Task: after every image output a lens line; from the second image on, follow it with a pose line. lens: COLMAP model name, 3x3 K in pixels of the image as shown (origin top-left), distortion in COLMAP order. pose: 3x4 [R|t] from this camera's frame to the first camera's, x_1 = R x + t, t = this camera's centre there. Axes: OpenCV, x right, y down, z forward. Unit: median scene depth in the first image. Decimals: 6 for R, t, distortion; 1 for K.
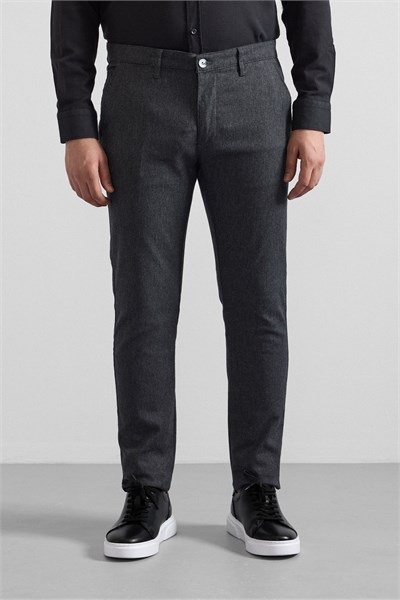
lens RADIAL K [[1891.1, 0, 200.0], [0, 1891.1, 300.0], [0, 0, 1]] dist [-0.171193, -0.474382]
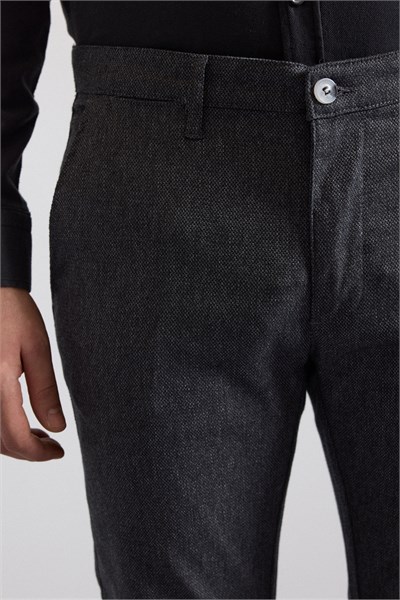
lens RADIAL K [[1201.5, 0, 200.0], [0, 1201.5, 300.0], [0, 0, 1]] dist [-0.044815, -0.184543]
pose [[0.997919, -0.011740, -0.063410, -0.007810], [0.012779, 0.999790, 0.016015, -0.090861], [0.063209, -0.016792, 0.997859, 0.776083]]
